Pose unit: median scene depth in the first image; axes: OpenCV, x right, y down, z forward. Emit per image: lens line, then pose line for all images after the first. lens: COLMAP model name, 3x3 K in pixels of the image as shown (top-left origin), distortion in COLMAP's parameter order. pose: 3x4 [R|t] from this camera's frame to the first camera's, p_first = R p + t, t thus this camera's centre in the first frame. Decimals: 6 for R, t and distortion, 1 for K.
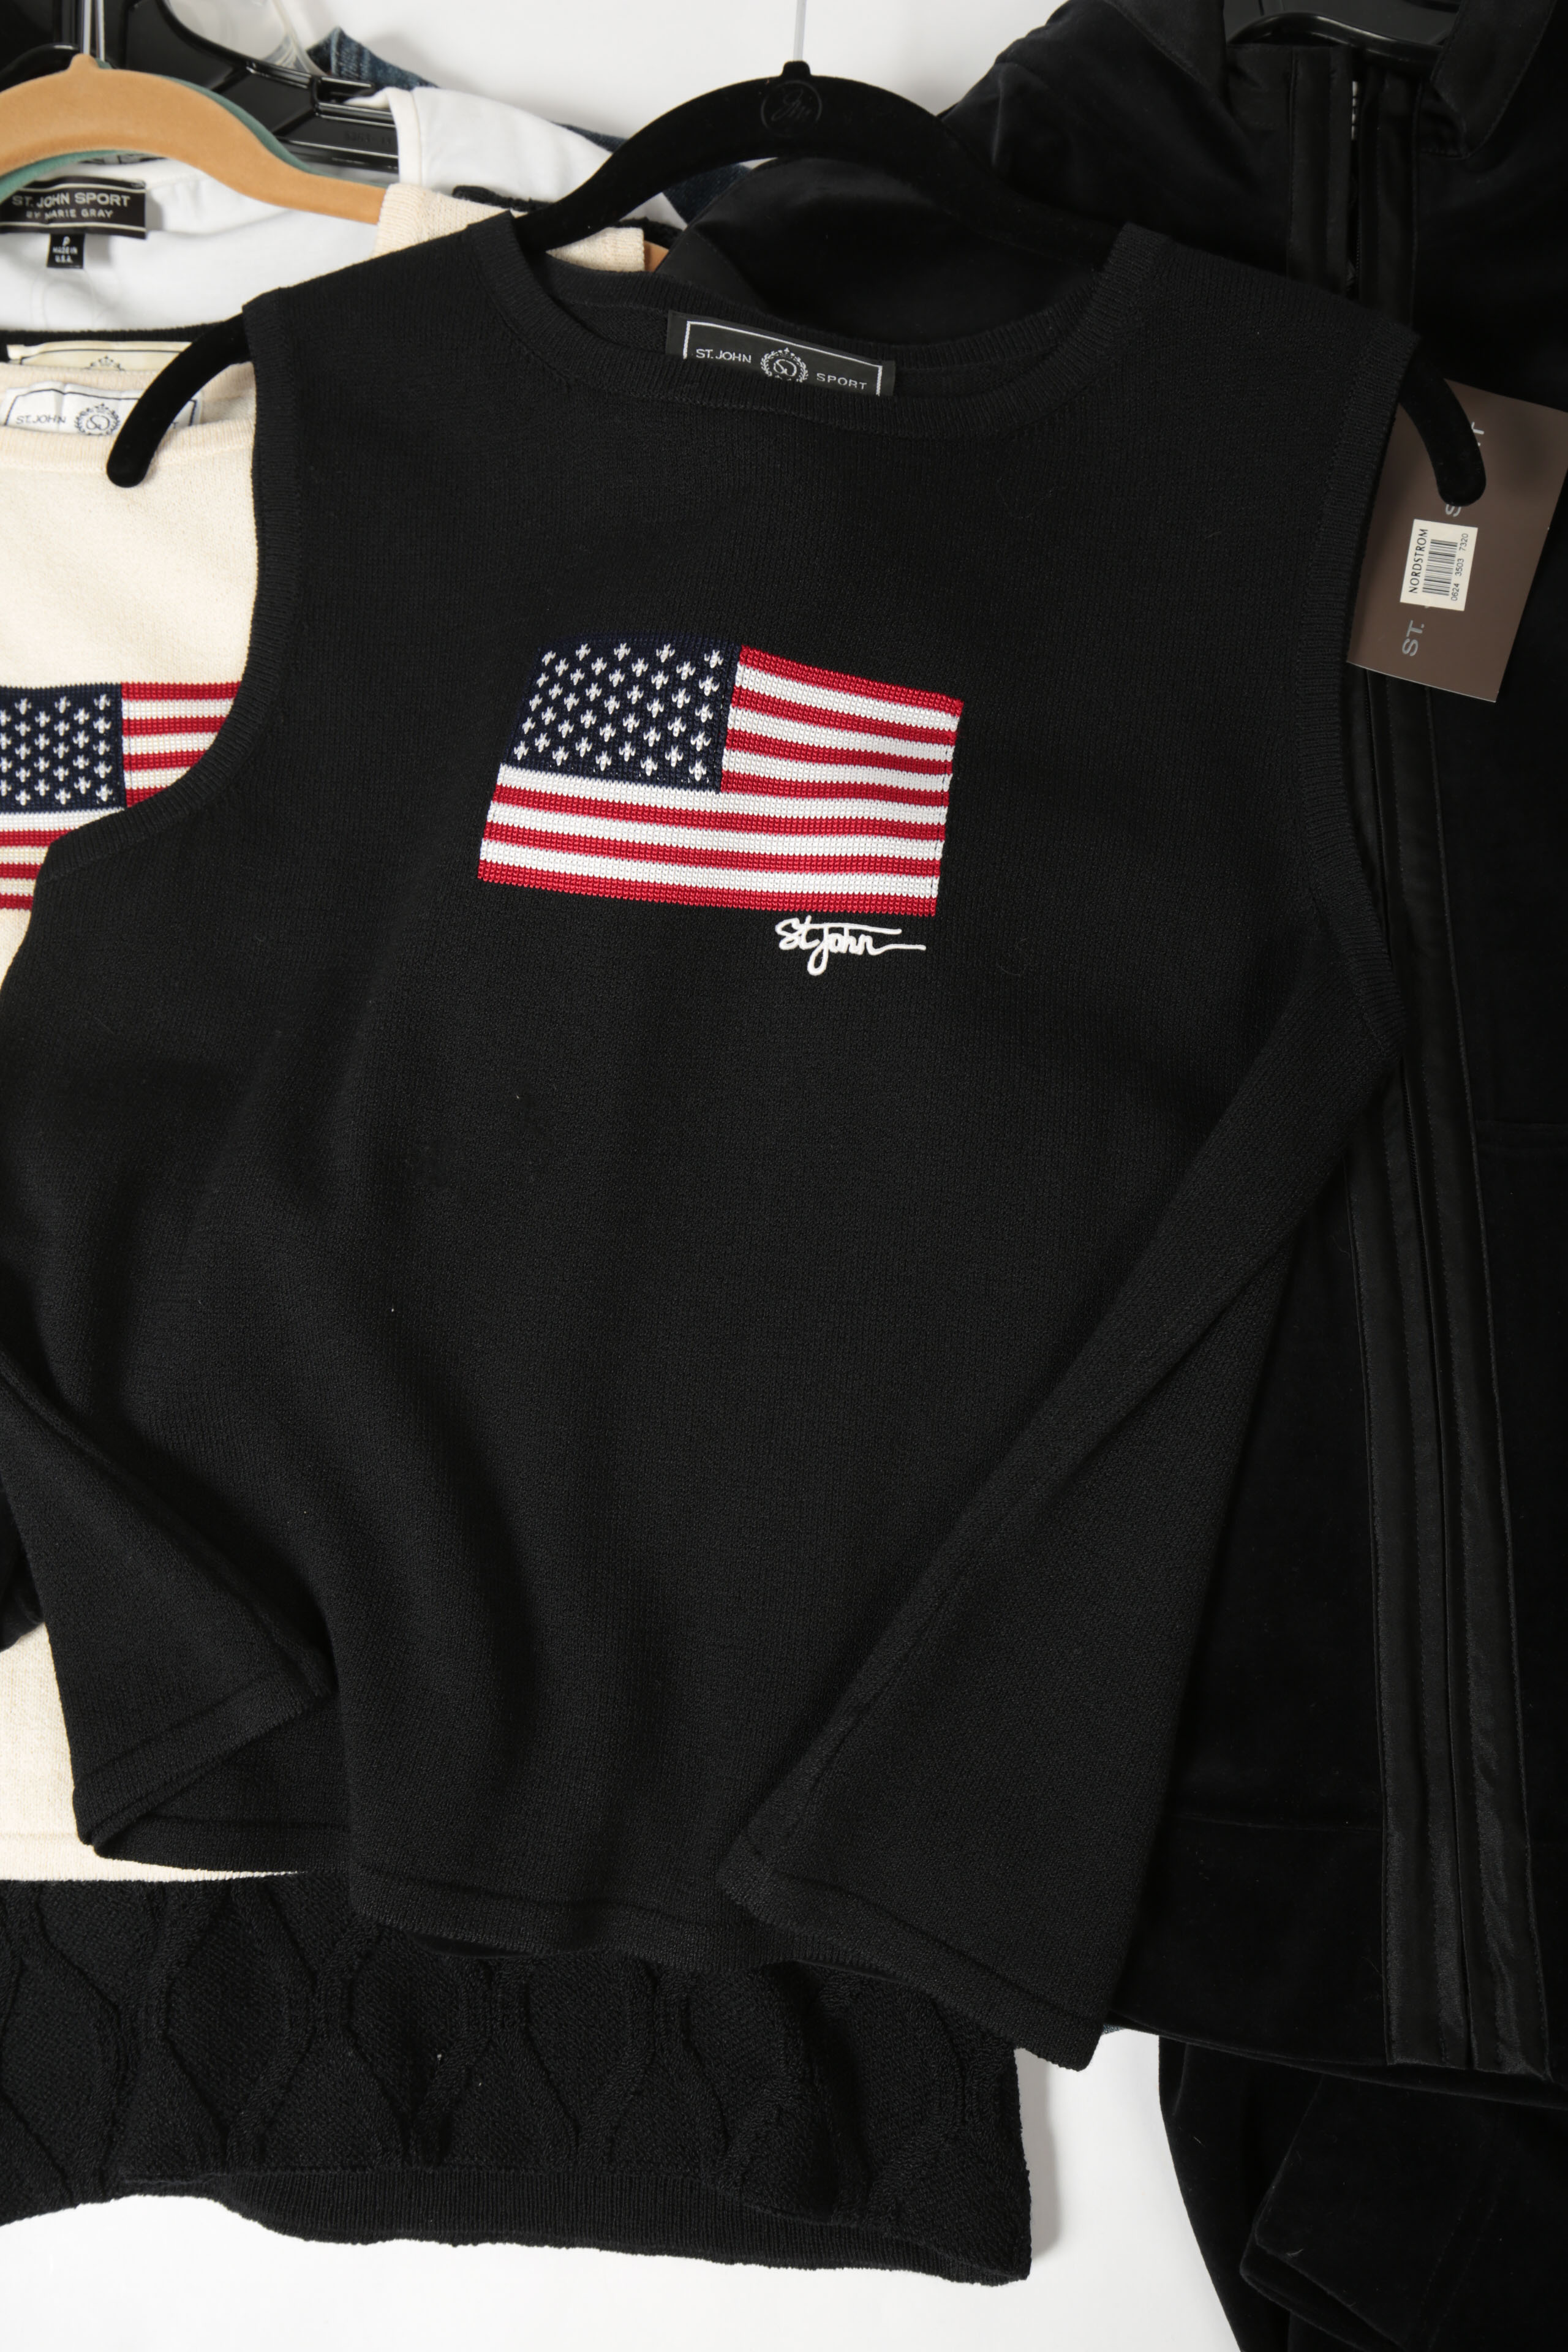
lens RADIAL K [[1900.0, 0, 784.0], [0, 1900.0, 1176.0], [0, 0, 1]] dist [0.027114, -0.001094]
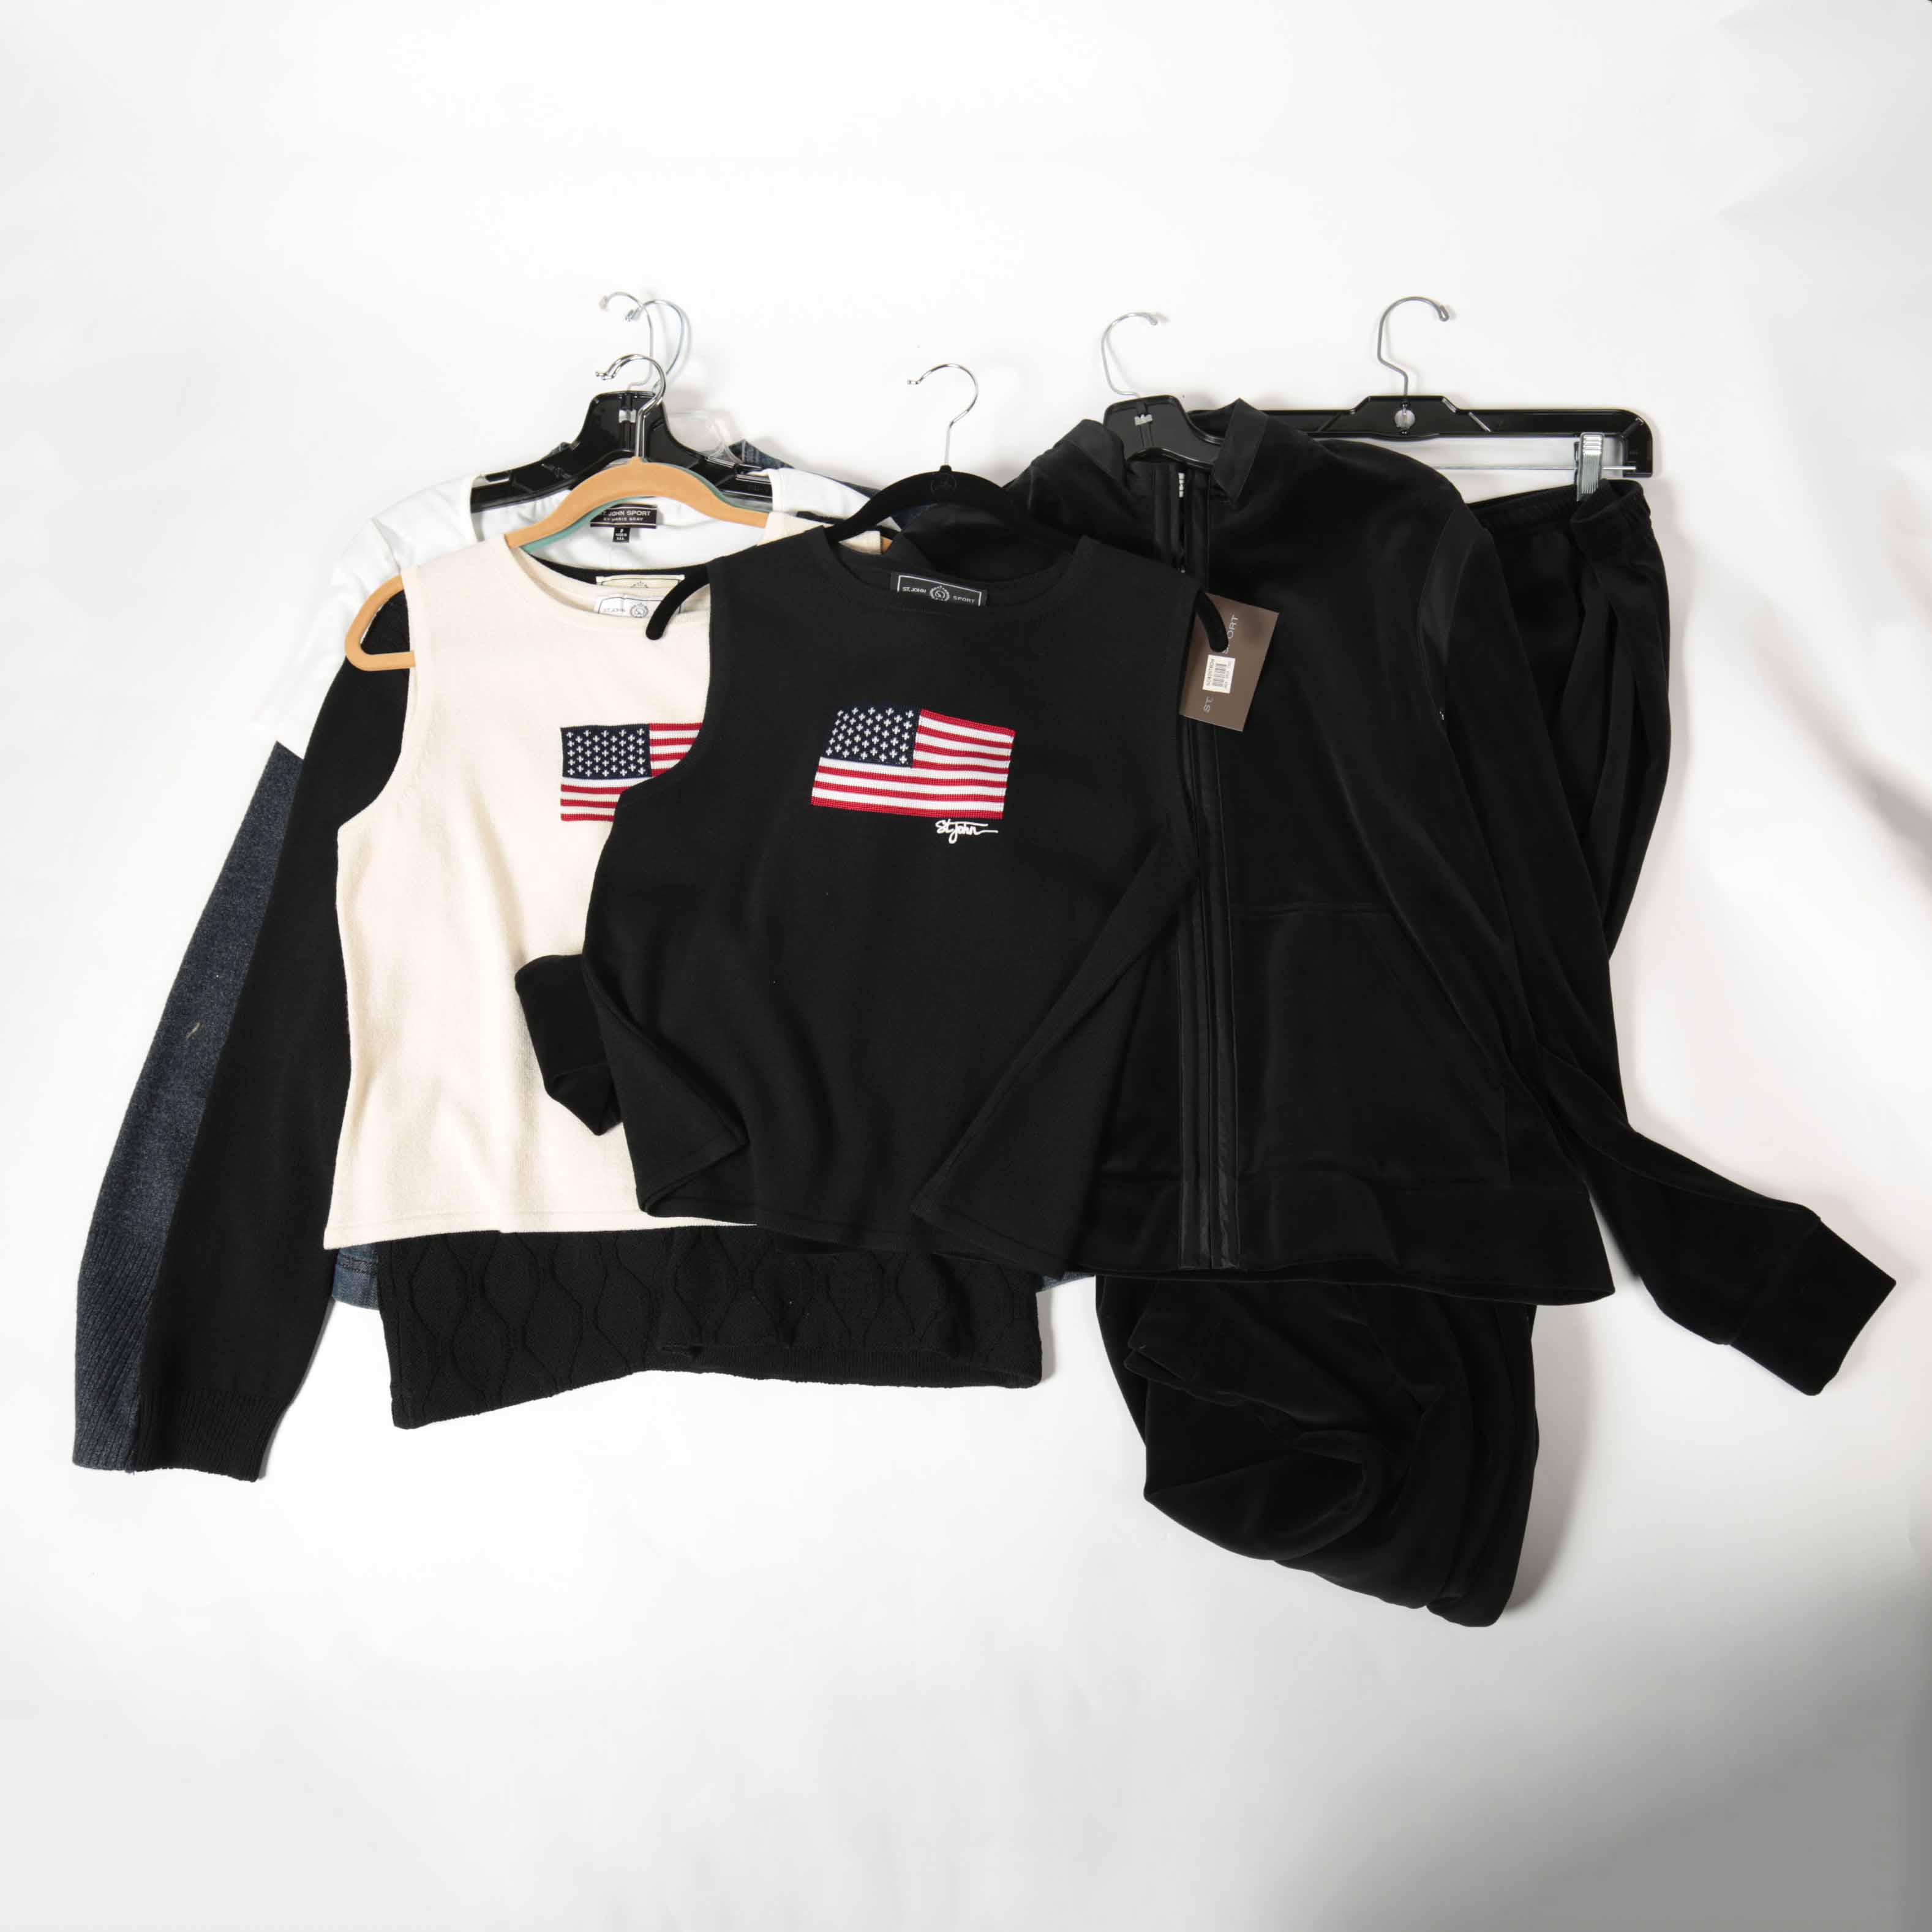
lens RADIAL K [[1862.2, 0, 966.0], [0, 1862.2, 966.0], [0, 0, 1]] dist [0.003876, 0.001215]
pose [[0.999984, -0.001148, -0.005617, 0.045406], [0.000530, 0.994063, -0.108808, 0.291418], [0.005709, 0.108803, 0.994047, -1.261800]]
